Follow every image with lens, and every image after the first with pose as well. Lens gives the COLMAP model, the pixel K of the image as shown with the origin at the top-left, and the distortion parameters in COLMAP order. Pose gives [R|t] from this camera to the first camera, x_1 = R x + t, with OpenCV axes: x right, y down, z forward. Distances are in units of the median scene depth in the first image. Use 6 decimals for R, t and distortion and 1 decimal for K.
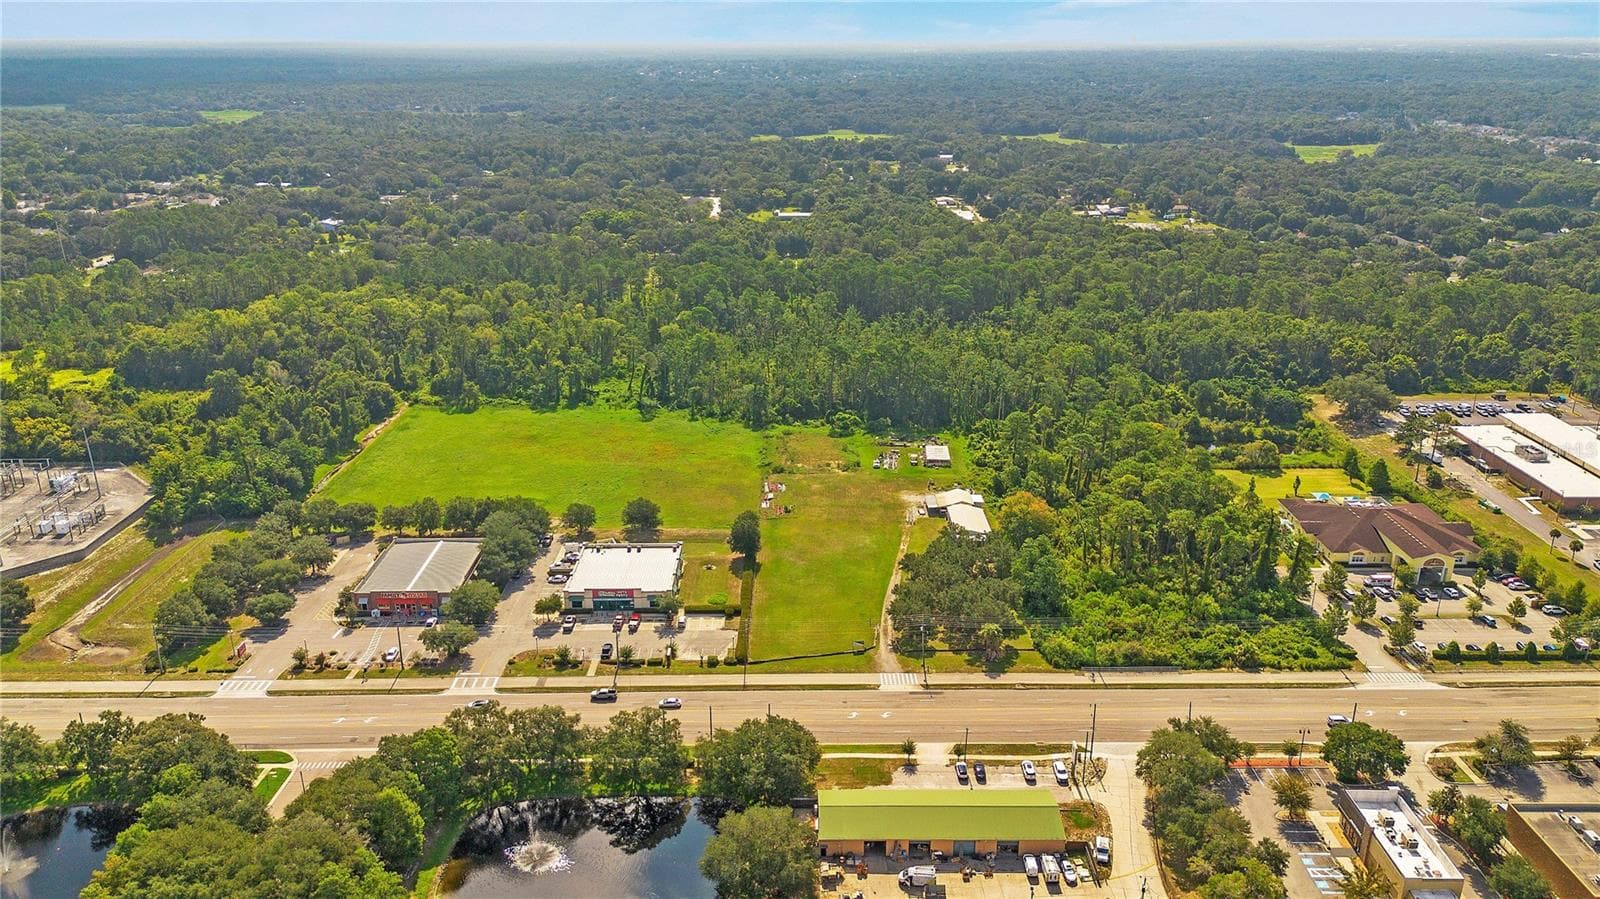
lens RADIAL K [[1129.9, 0, 801.1], [0, 1129.9, 457.0], [0, 0, 1]] dist [0.064177, -0.061023]
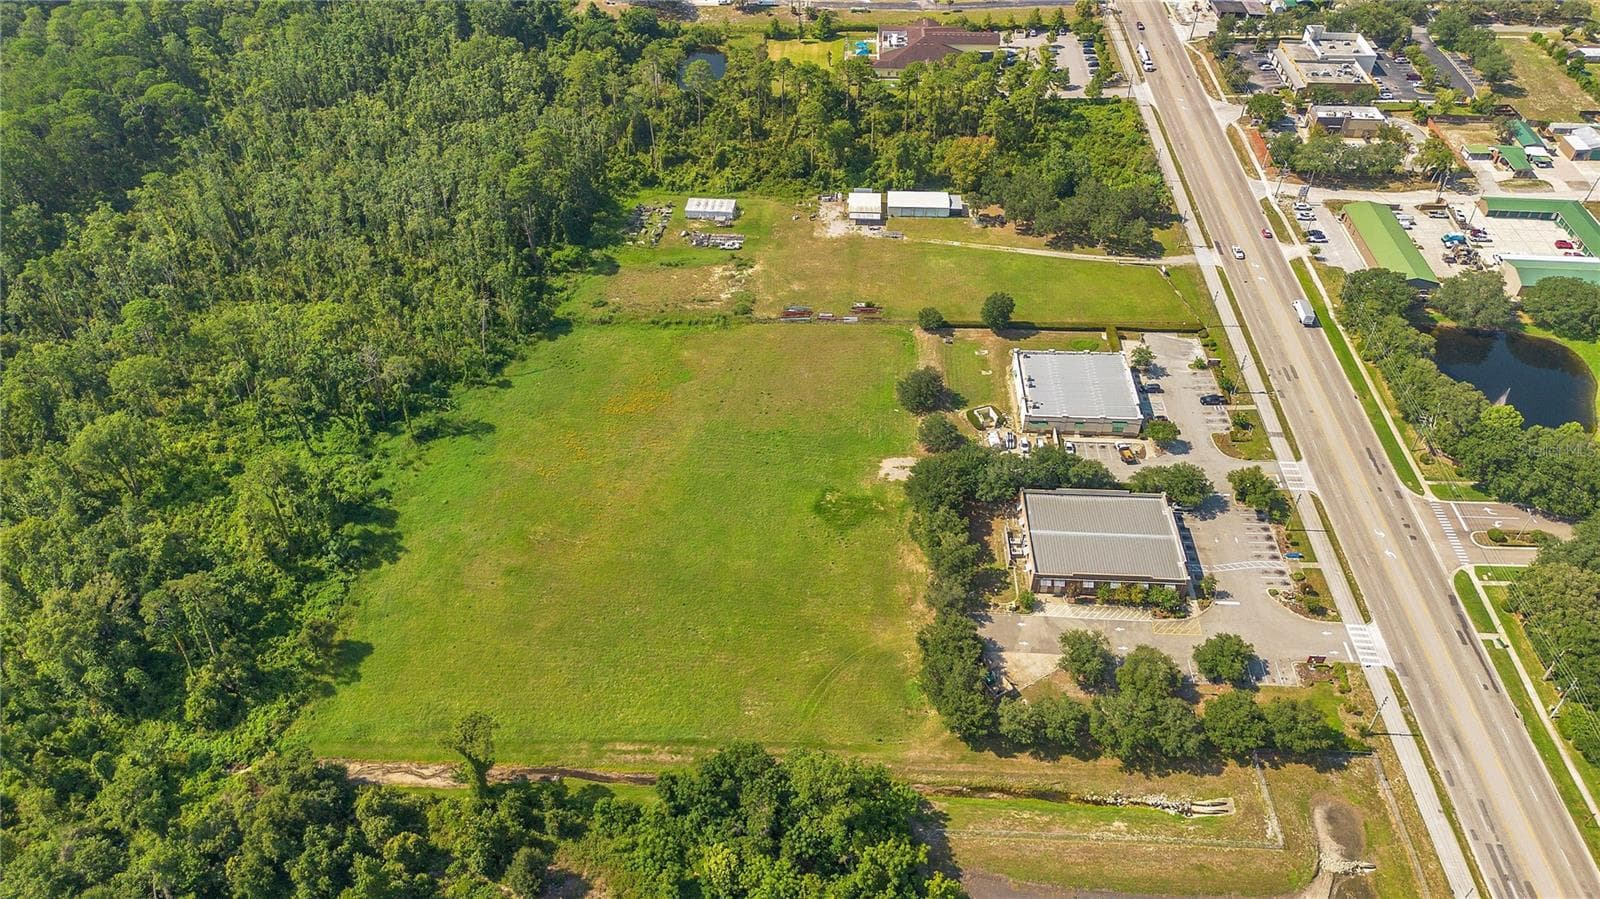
lens RADIAL K [[1130.0, 0, 800.0], [0, 1130.0, 449.5], [0, 0, 1]] dist [0.073963, -0.077028]
pose [[0.042188, -0.672886, 0.738542, -0.842376], [0.342096, 0.704247, 0.622099, -0.503187], [-0.938717, 0.226407, 0.259903, 0.893204]]
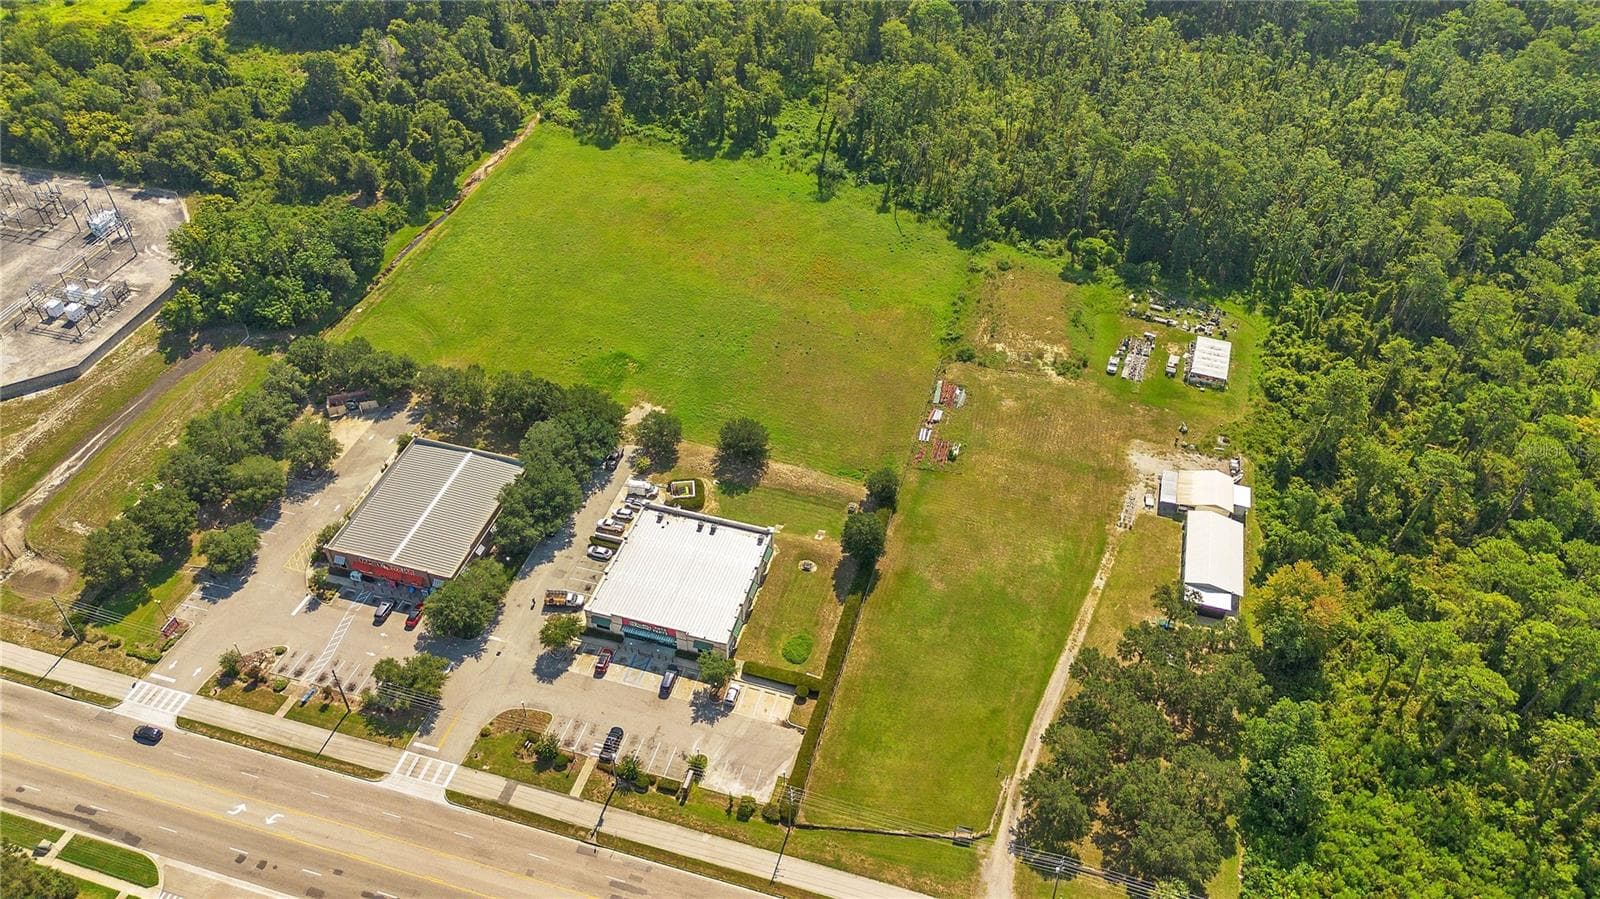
lens RADIAL K [[1130.0, 0, 800.0], [0, 1130.0, 449.5], [0, 0, 1]] dist [0.073963, -0.077028]
pose [[0.959367, 0.202922, -0.196054, 0.036384], [-0.111505, 0.910931, 0.397204, -0.238828], [0.259193, -0.359203, 0.896545, 0.370881]]
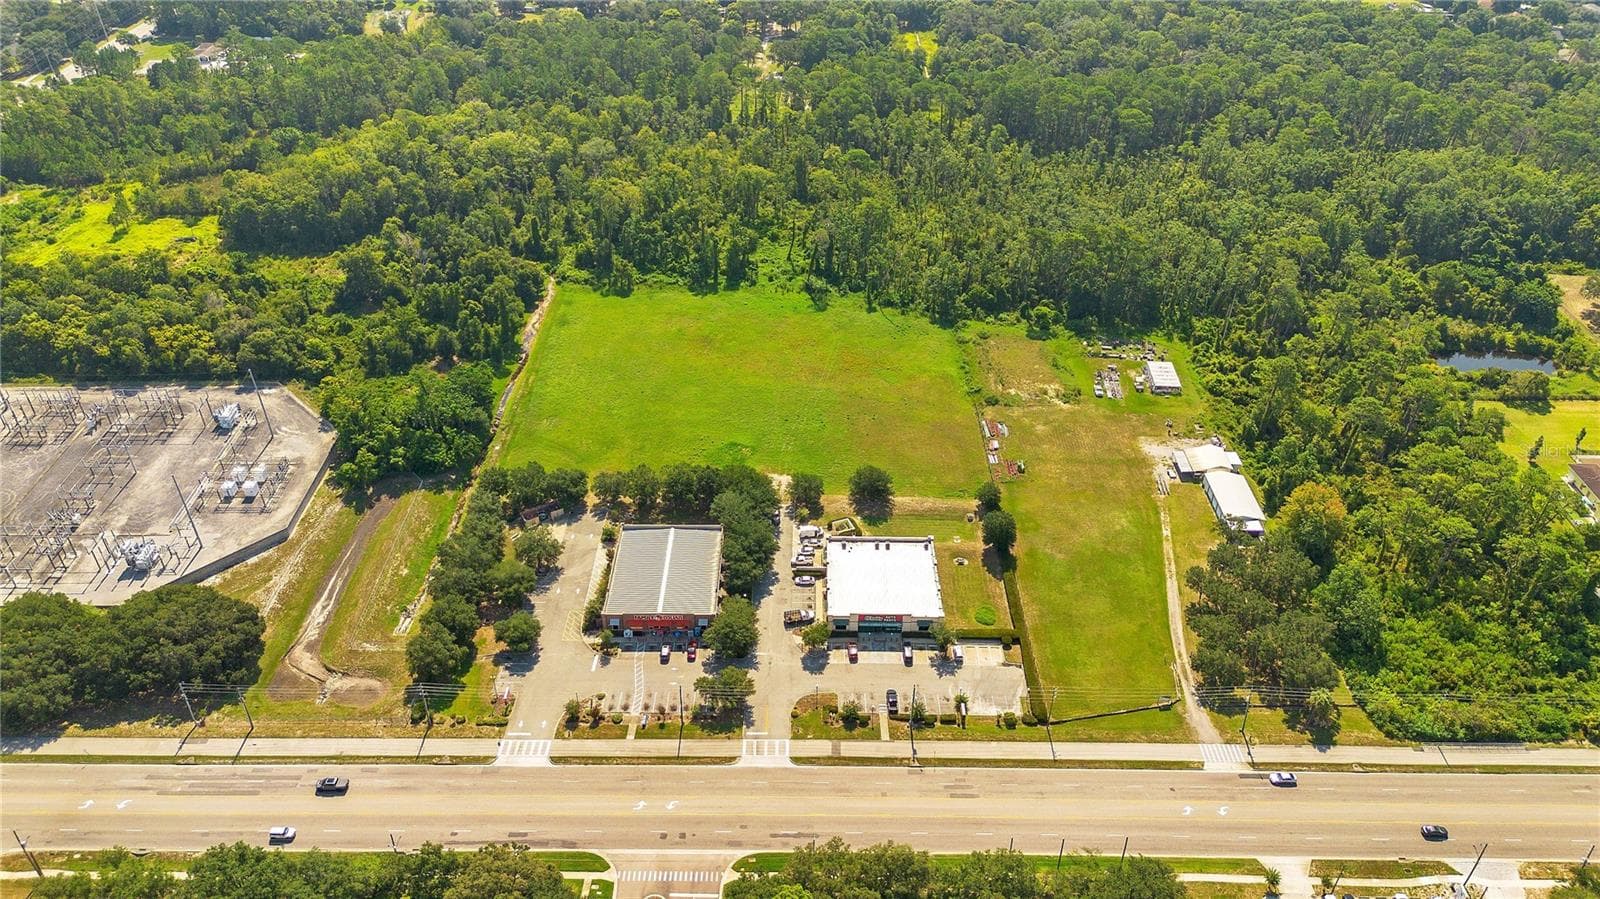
lens RADIAL K [[1122.2, 0, 799.7], [0, 1122.2, 452.1], [0, 0, 1]] dist [0.076474, -0.084392]
pose [[0.999907, 0.011665, -0.007037, -0.197820], [-0.009354, 0.963401, 0.267900, -0.222550], [0.009904, -0.267809, 0.963421, 0.130813]]
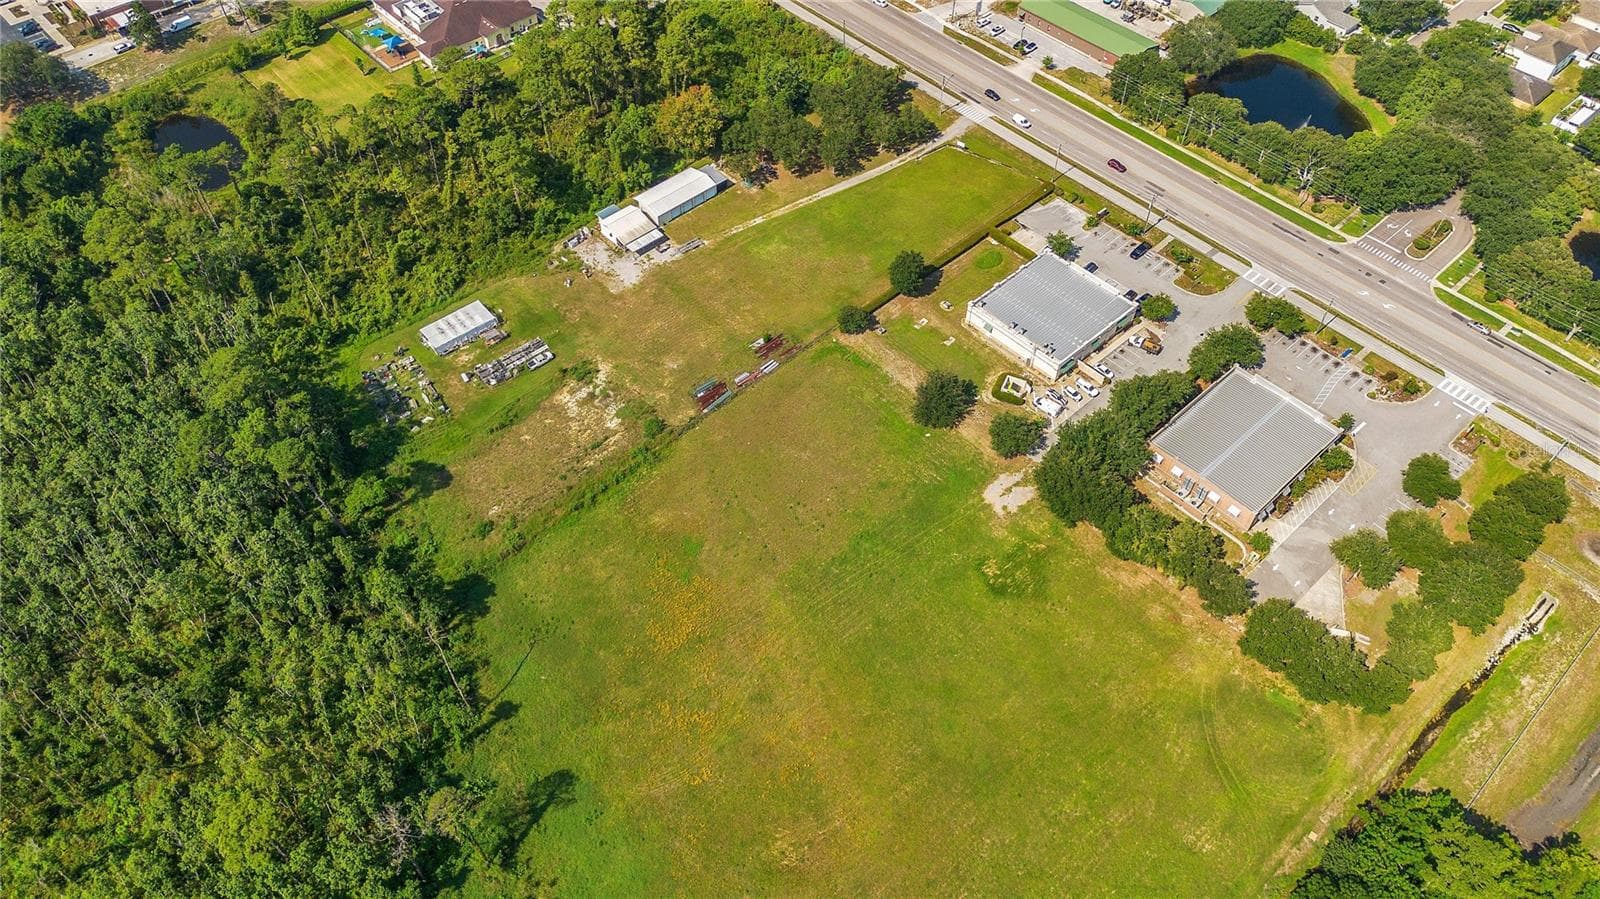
lens RADIAL K [[1130.0, 0, 800.0], [0, 1130.0, 449.5], [0, 0, 1]] dist [0.073963, -0.077028]
pose [[-0.675123, -0.570849, 0.467268, -0.457382], [0.254258, 0.414539, 0.873791, -0.624321], [-0.692504, 0.708723, -0.134722, 1.217433]]
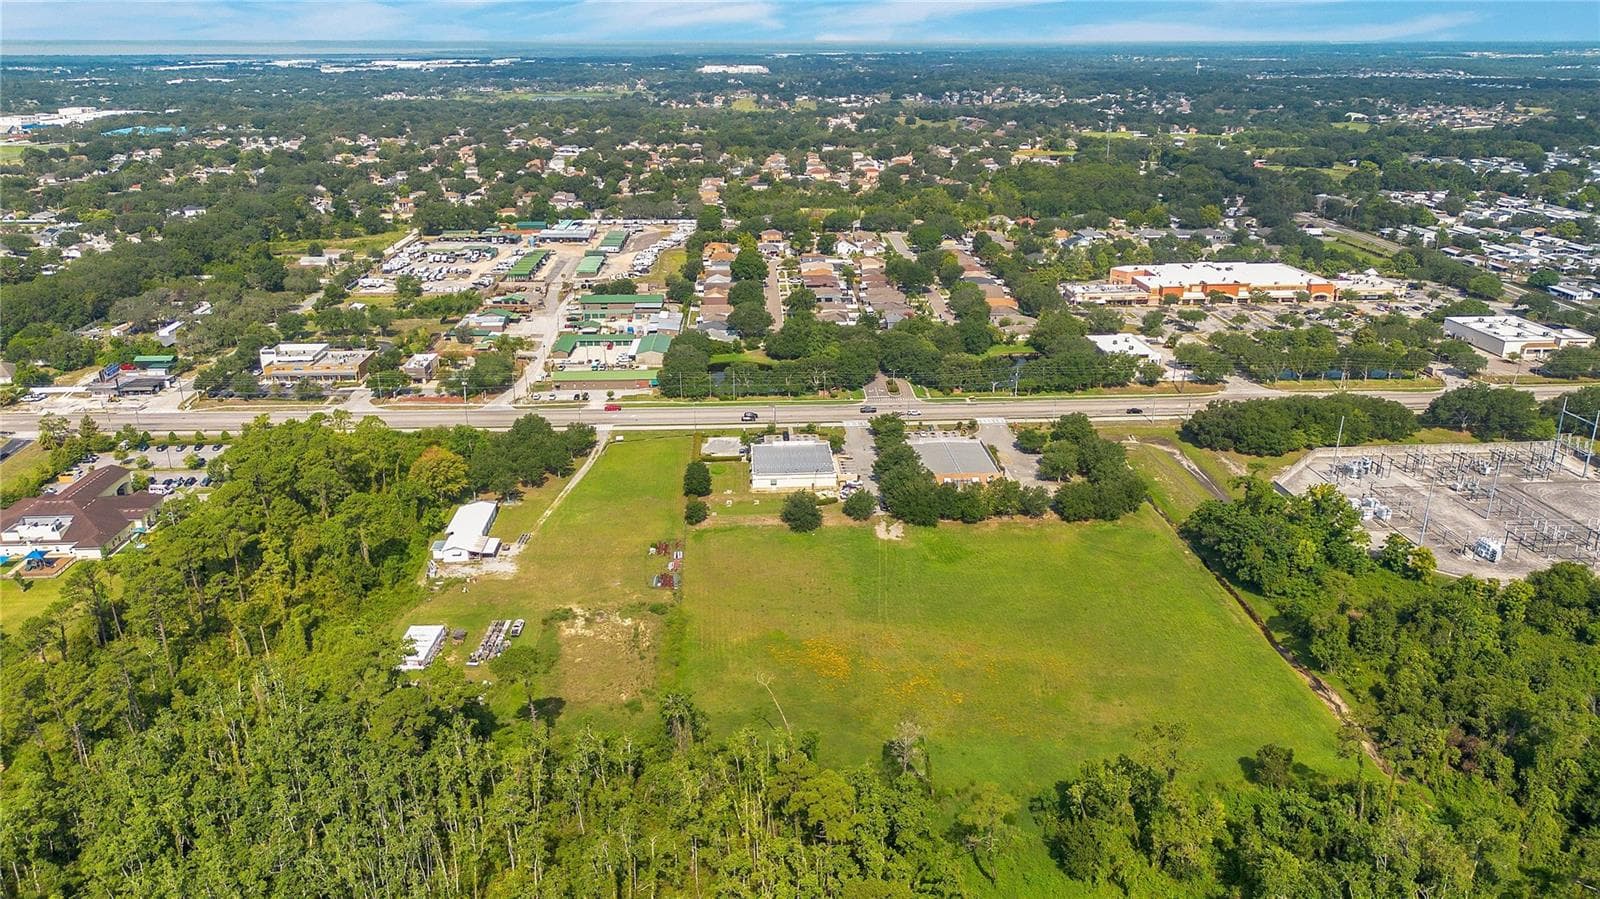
lens RADIAL K [[1136.7, 0, 801.4], [0, 1136.7, 449.4], [0, 0, 1]] dist [0.080404, -0.085763]
pose [[-0.998501, 0.021174, -0.050477, -0.093125], [-0.016536, 0.762392, 0.646905, -0.658417], [0.052180, 0.646769, -0.760898, 1.774119]]
